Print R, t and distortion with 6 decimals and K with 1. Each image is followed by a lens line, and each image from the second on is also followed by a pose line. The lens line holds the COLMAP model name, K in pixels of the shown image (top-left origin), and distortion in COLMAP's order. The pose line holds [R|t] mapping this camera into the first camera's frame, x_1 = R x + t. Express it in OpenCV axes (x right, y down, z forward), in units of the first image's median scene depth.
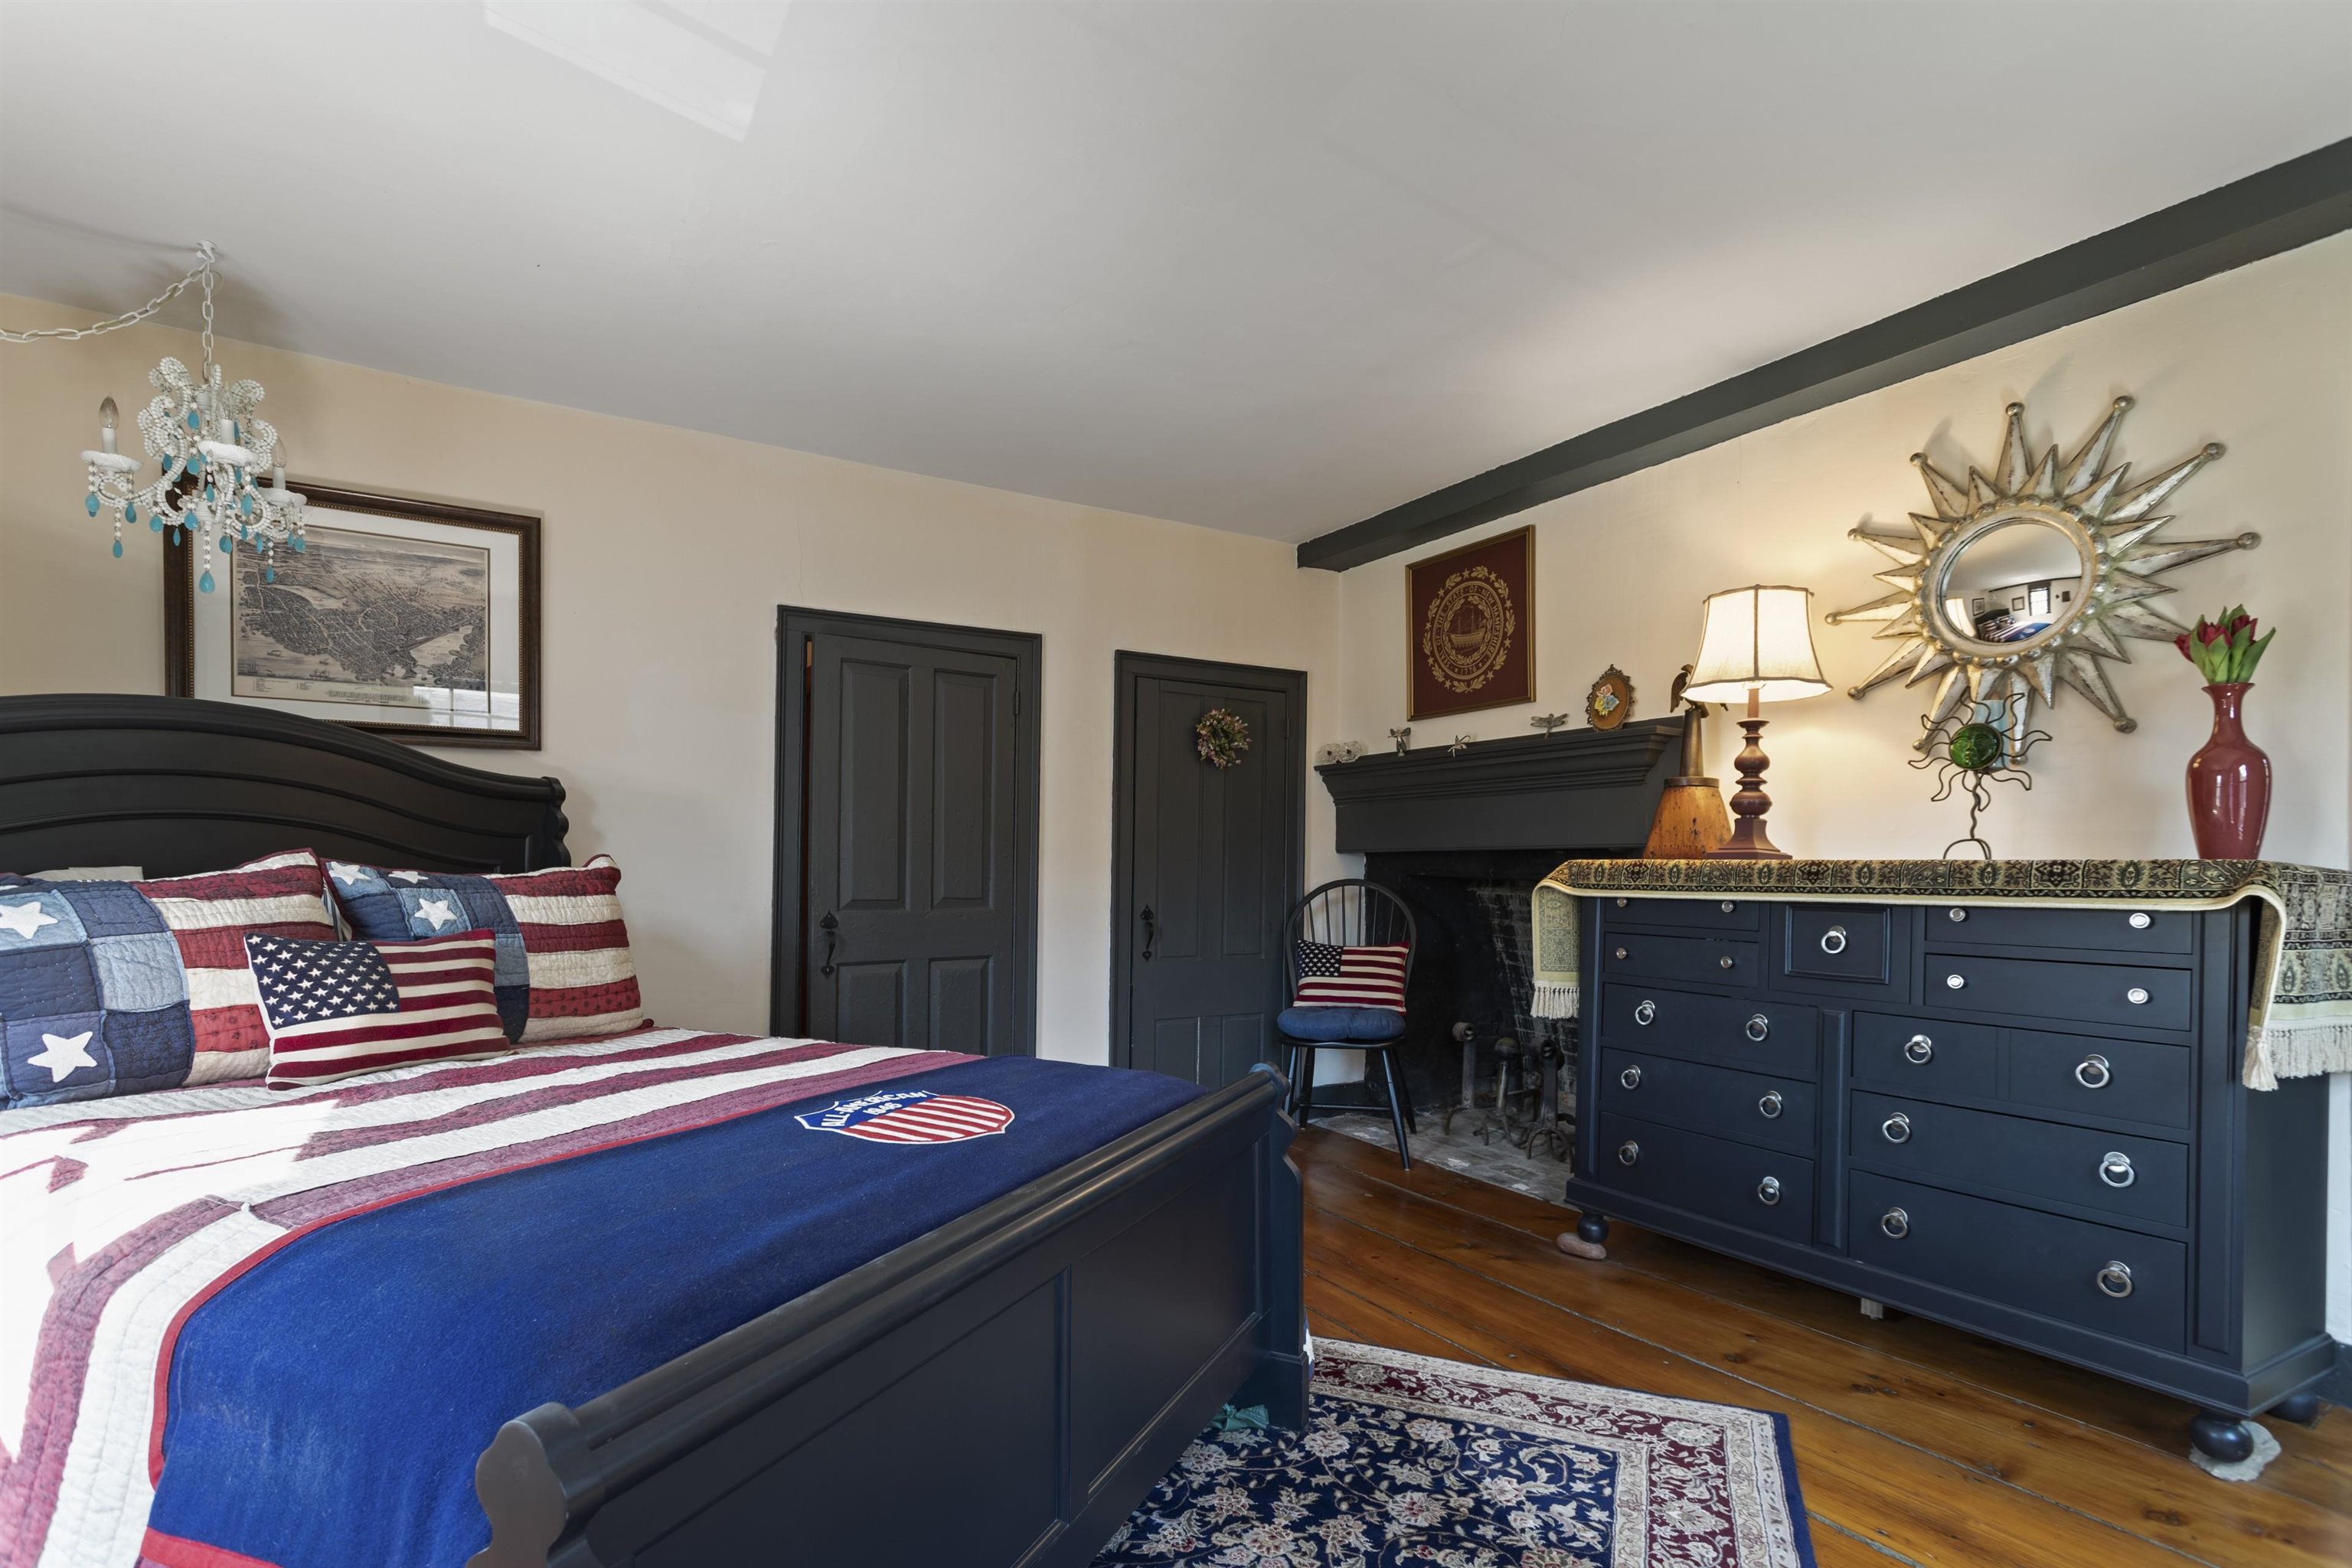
lens RADIAL K [[1148.5, 0, 1166.5], [0, 1148.5, 873.3], [0, 0, 1]] dist [0.006314, 0.000020]
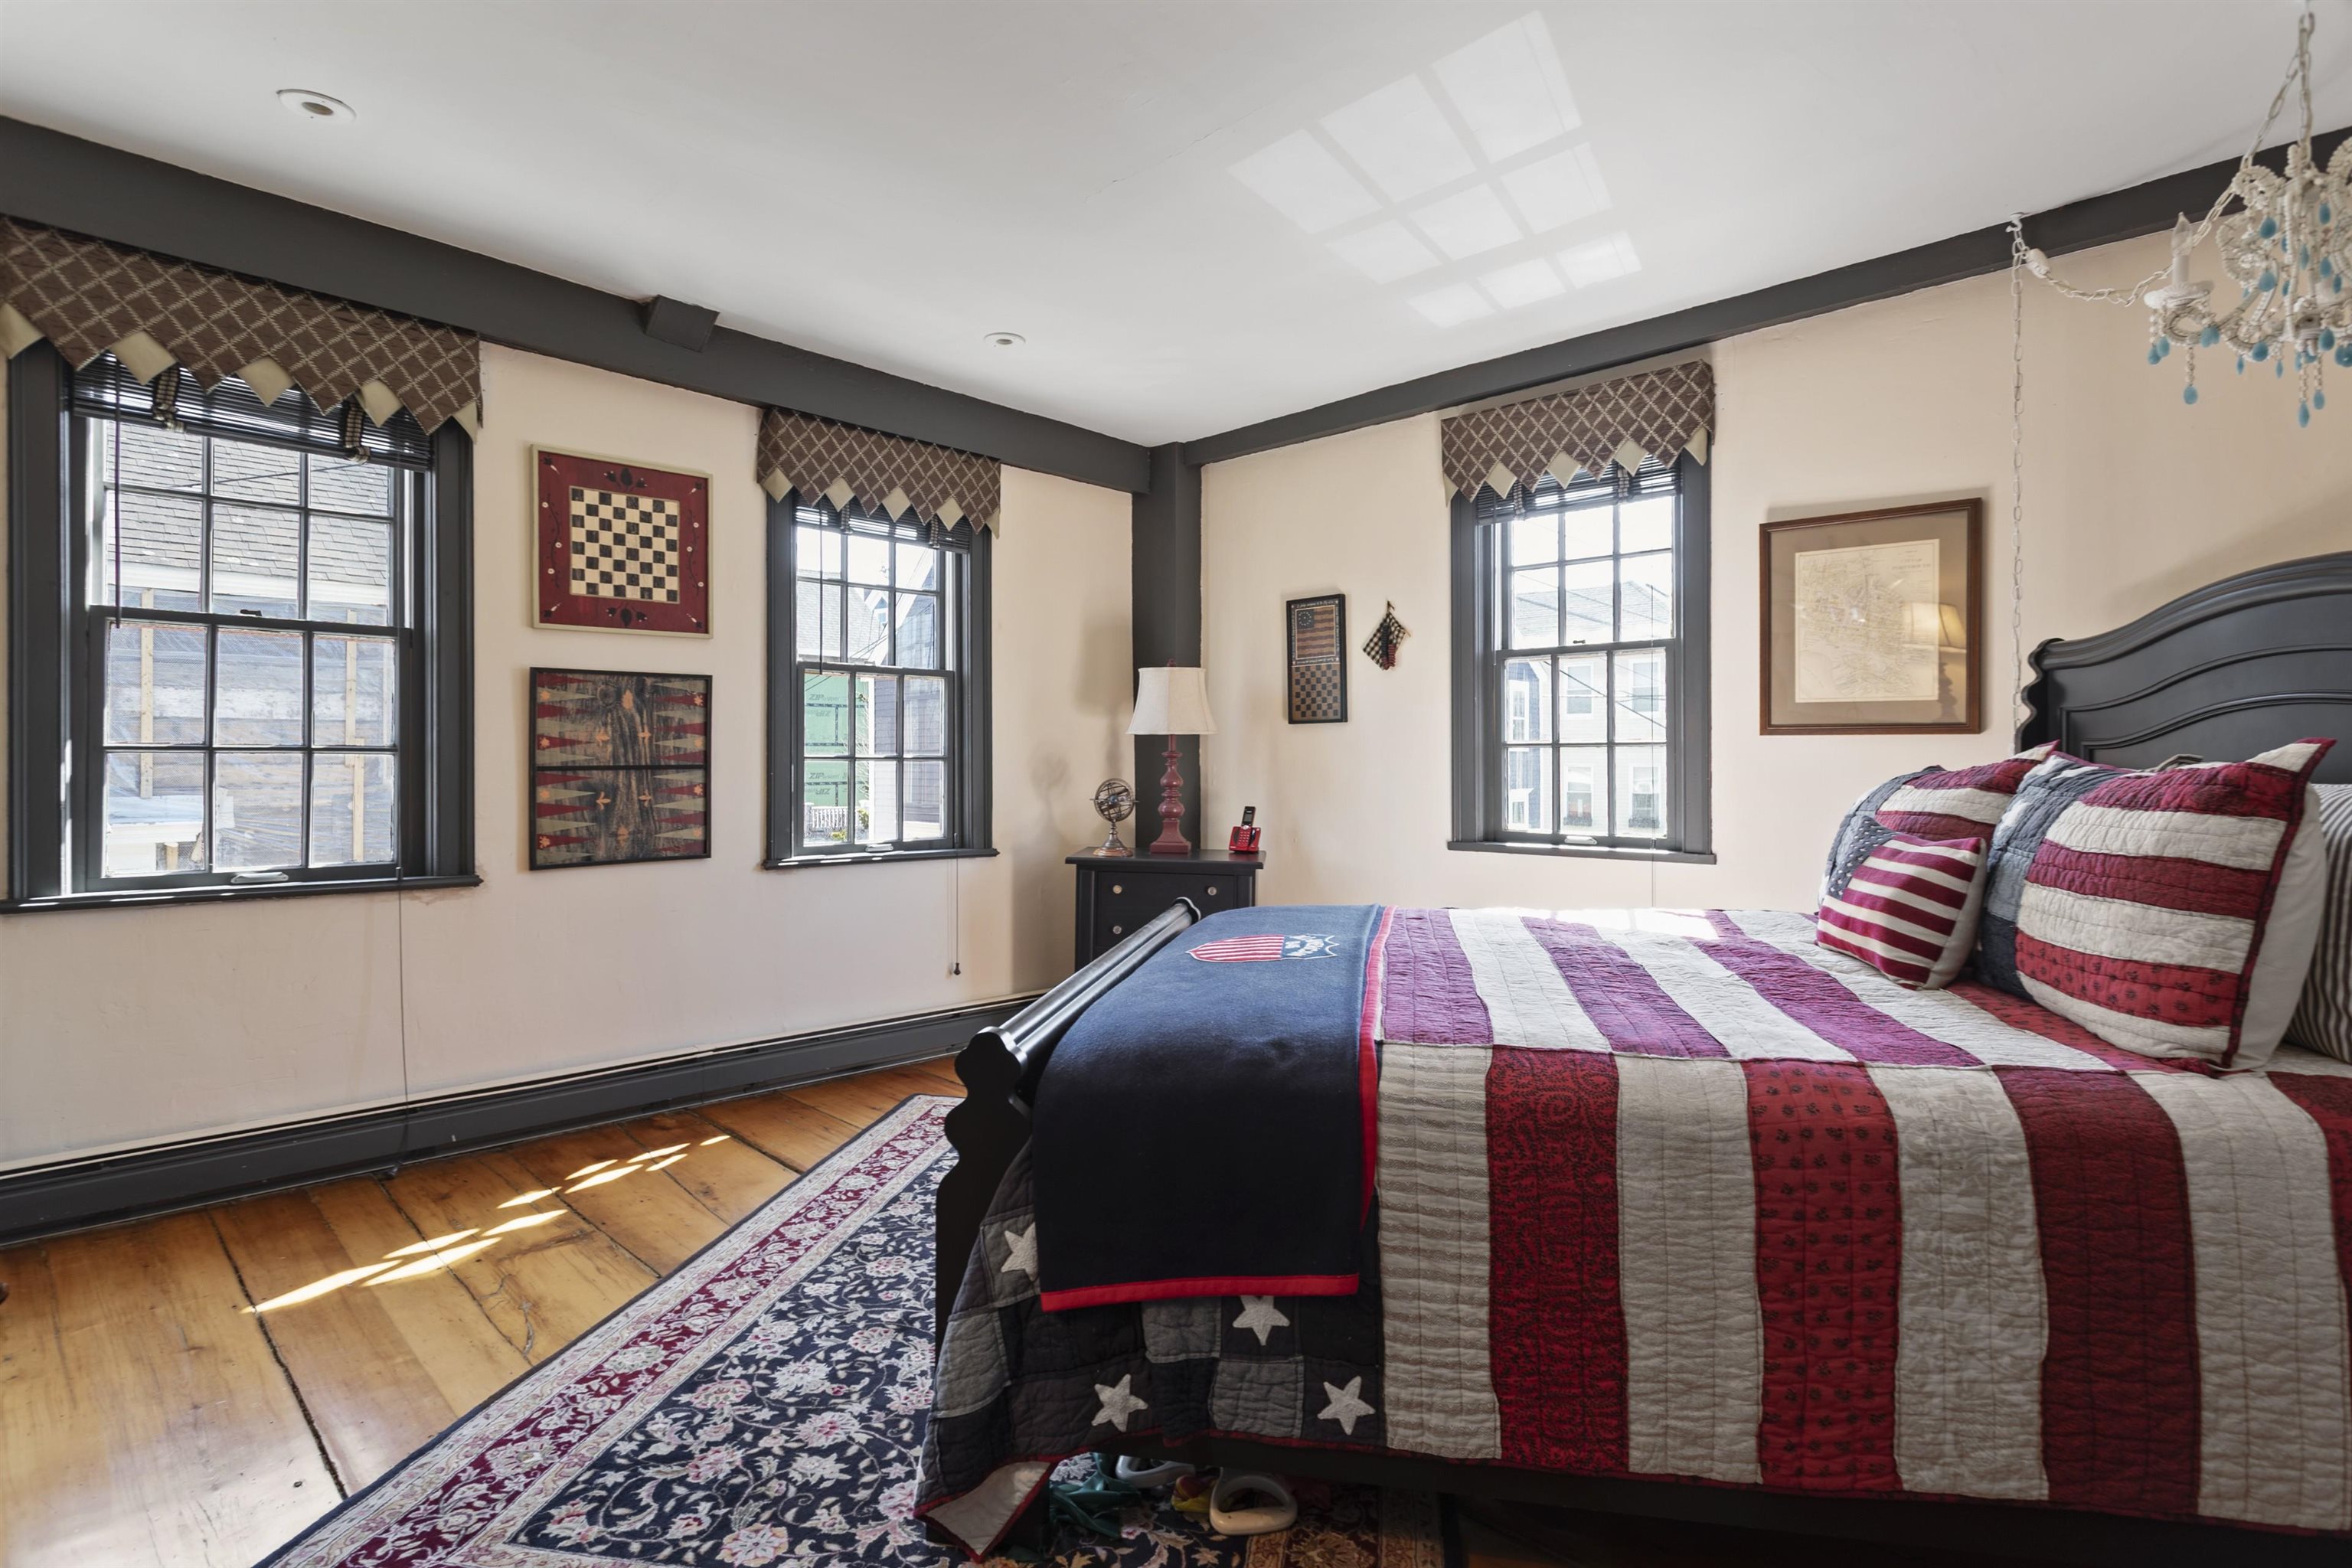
lens RADIAL K [[1148.5, 0, 1175.2], [0, 1148.5, 762.0], [0, 0, 1]] dist [0.006314, 0.000020]
pose [[-0.968688, -0.006539, -0.248196, 0.130220], [-0.009925, 0.999874, 0.012393, -0.008142], [0.248084, 0.014468, -0.968631, 1.447206]]
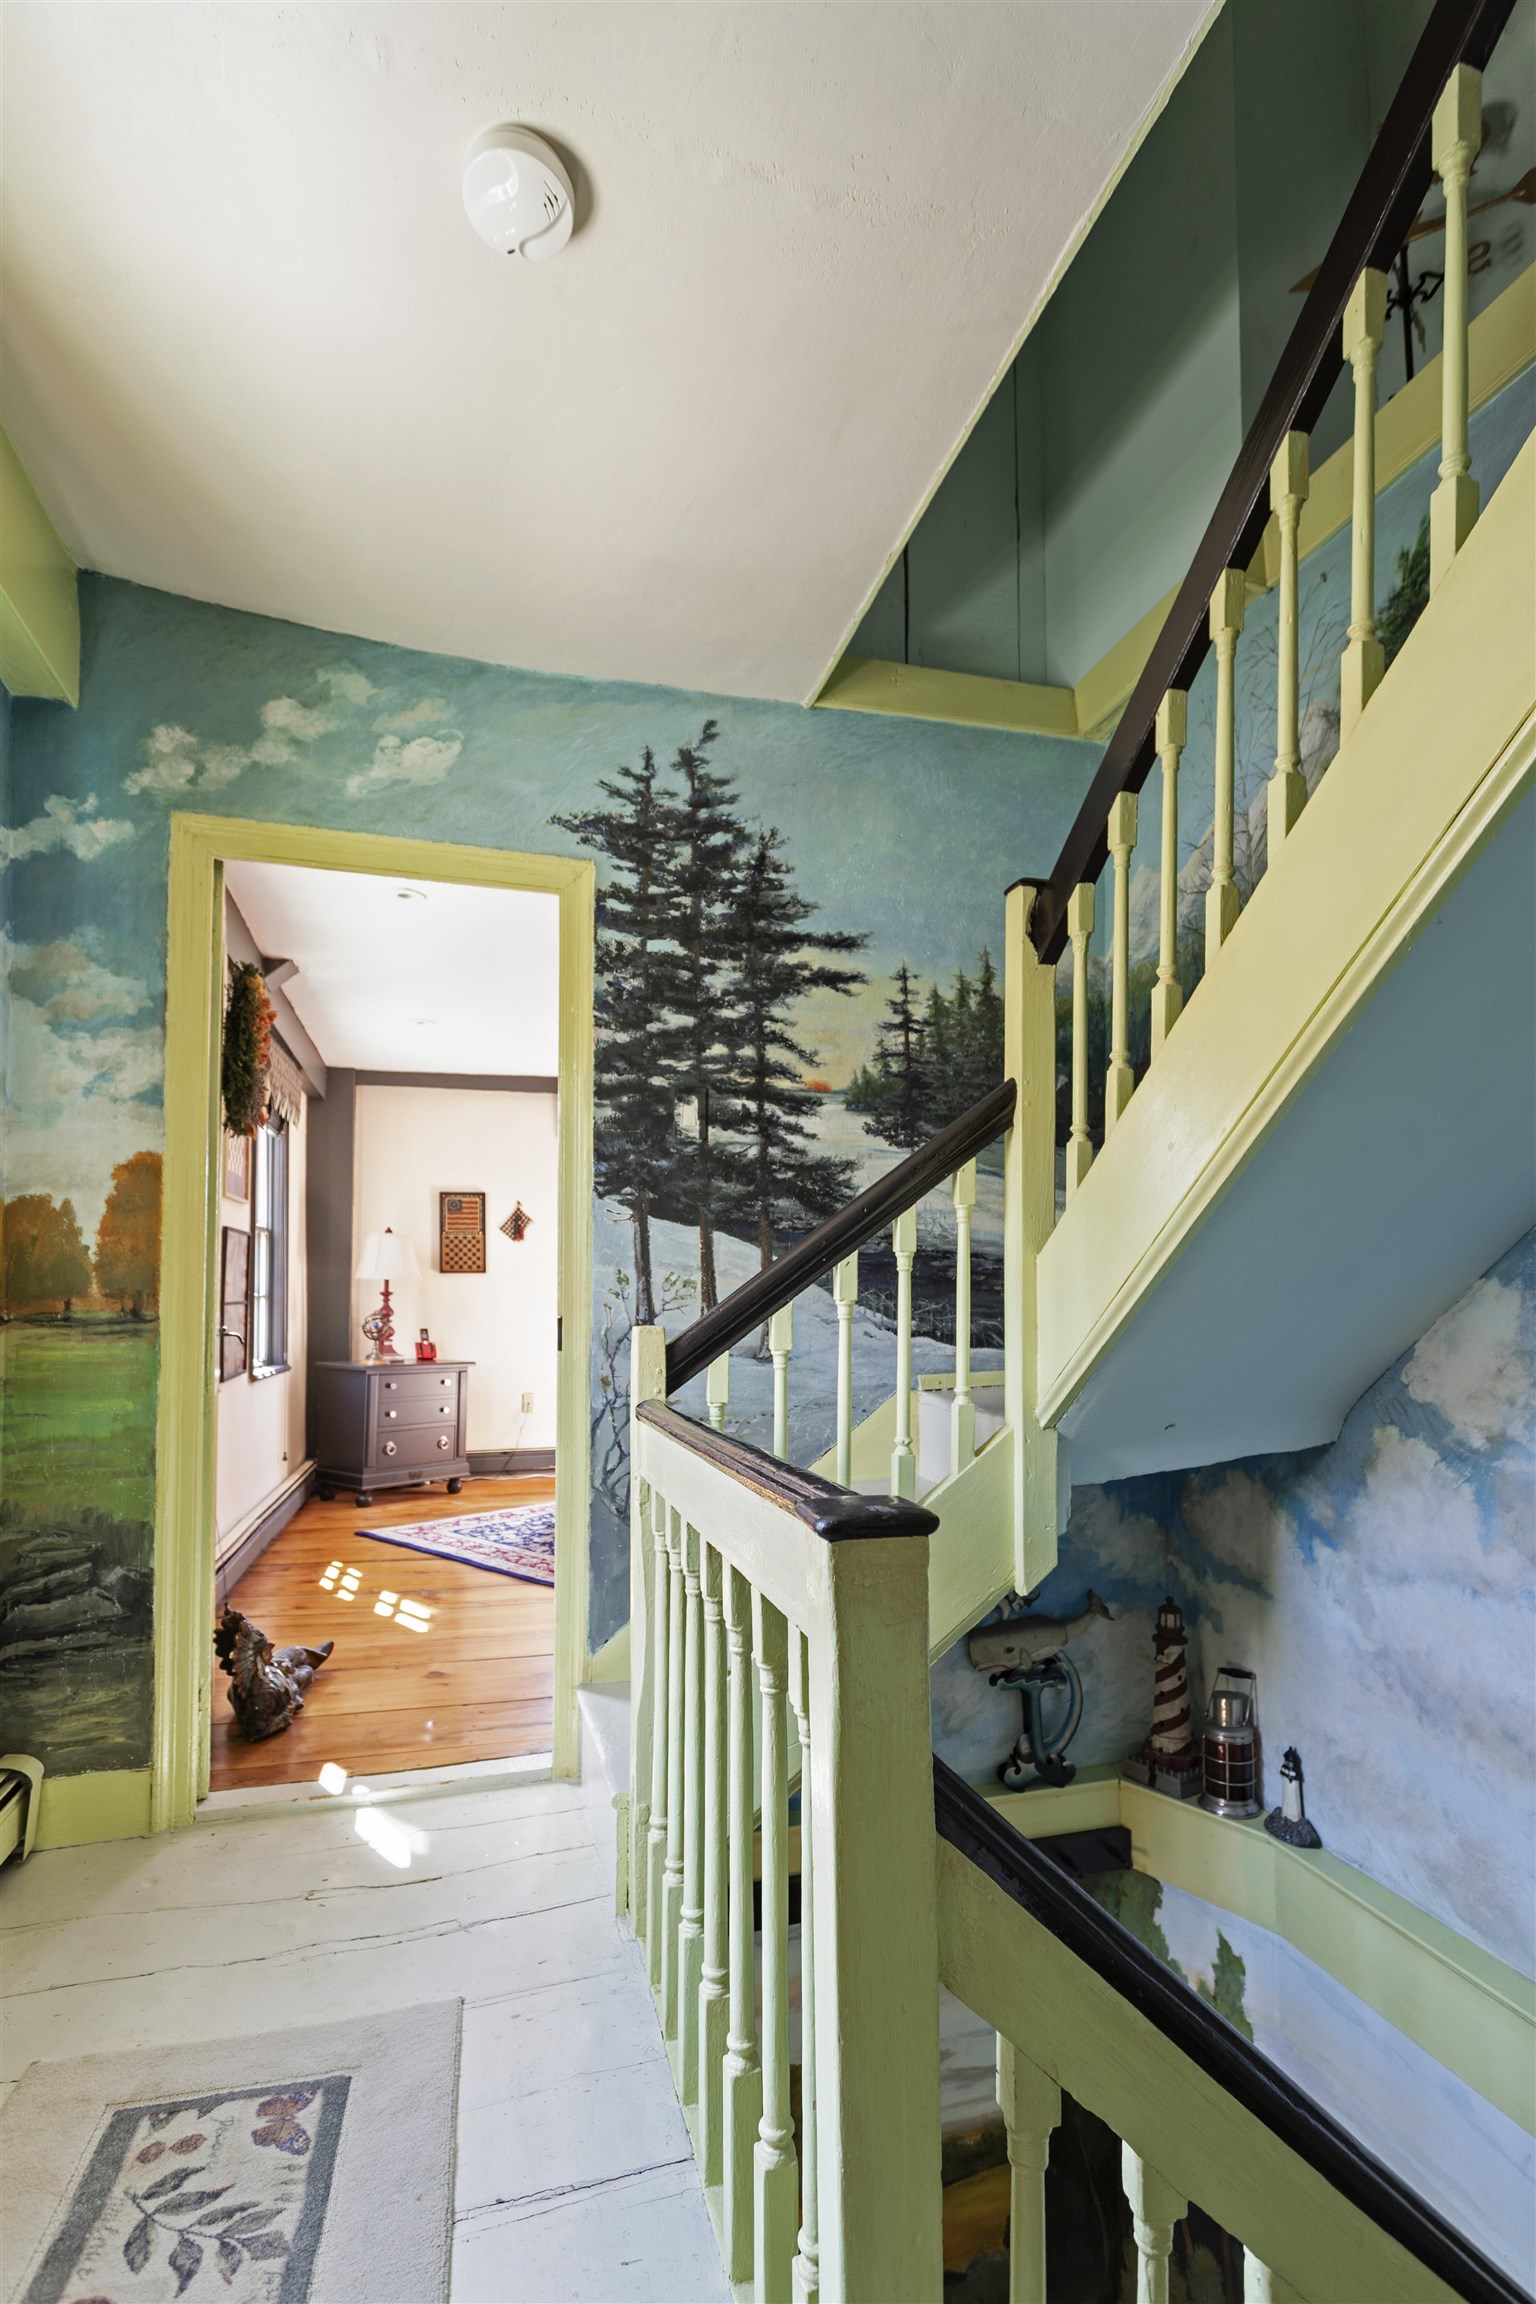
lens RADIAL K [[1125.0, 0, 747.2], [0, 1125.0, 1290.6], [0, 0, 1]] dist [0.006314, 0.000020]
pose [[-0.297996, -0.010135, -0.954513, 1.745669], [-0.010002, 0.999922, -0.007495, 0.005911], [0.954515, 0.007313, -0.298074, 1.247093]]
